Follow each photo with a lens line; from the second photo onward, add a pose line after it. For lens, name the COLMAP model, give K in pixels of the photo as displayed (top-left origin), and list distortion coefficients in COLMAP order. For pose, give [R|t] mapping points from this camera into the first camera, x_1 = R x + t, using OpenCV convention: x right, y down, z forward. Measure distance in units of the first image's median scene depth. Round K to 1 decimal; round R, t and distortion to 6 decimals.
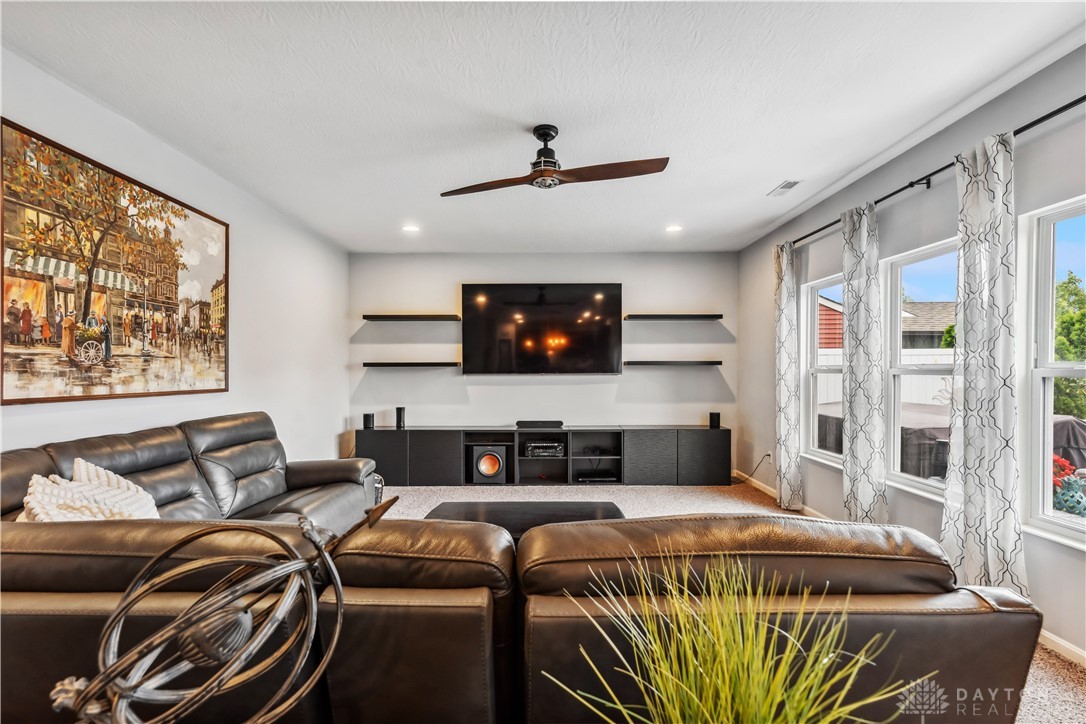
lens RADIAL K [[491.0, 0, 543.6], [0, 491.0, 374.3], [0, 0, 1]] dist [0.013588, 0.000684]
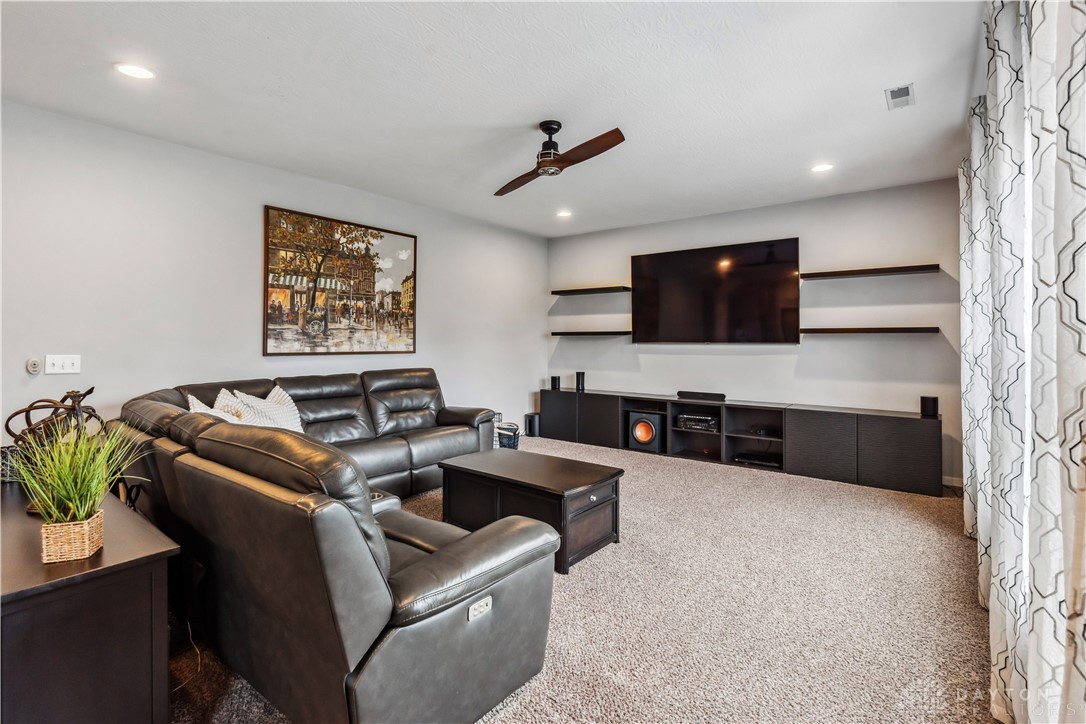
lens RADIAL K [[508.8, 0, 545.7], [0, 508.8, 339.7], [0, 0, 1]] dist [0.001327, 0.000347]
pose [[0.794102, 0.003565, -0.607774, 0.670009], [-0.008179, 0.999955, -0.004820, 0.000331], [0.607729, 0.008799, 0.794096, 0.072418]]
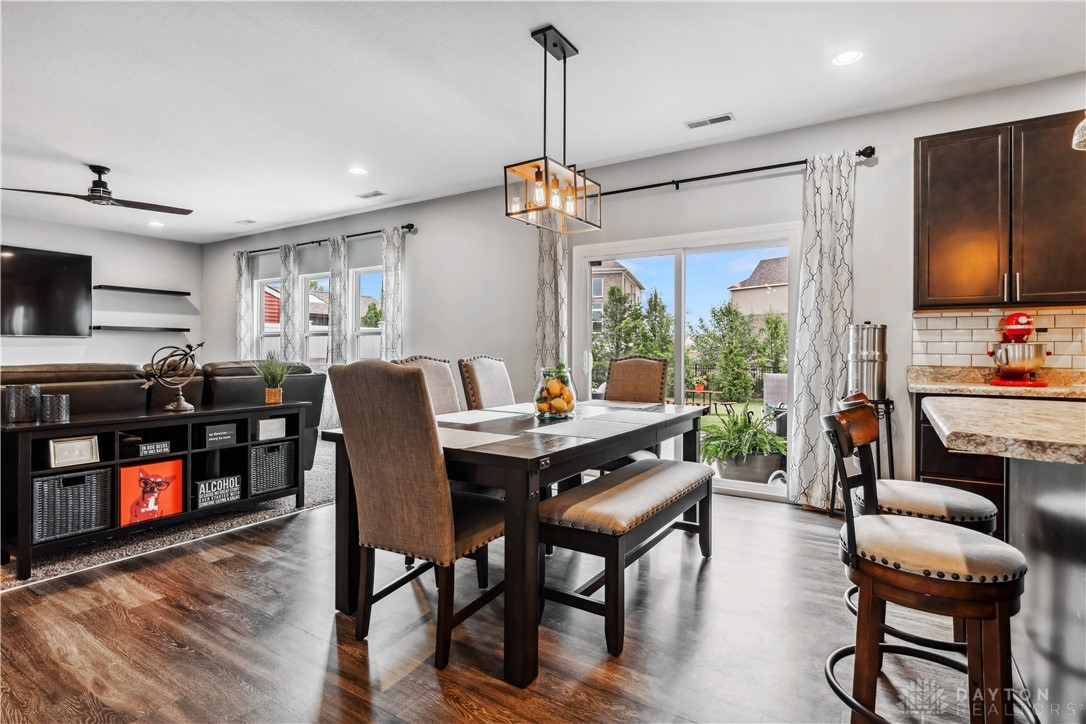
lens RADIAL K [[550.0, 0, 544.0], [0, 550.0, 350.0], [0, 0, 1]] dist [-0.003049, -0.000675]
pose [[0.531792, 0.003761, 0.846867, -0.665054], [0.005304, 0.999956, -0.007772, 0.082253], [-0.846859, 0.008625, 0.531748, -1.006237]]
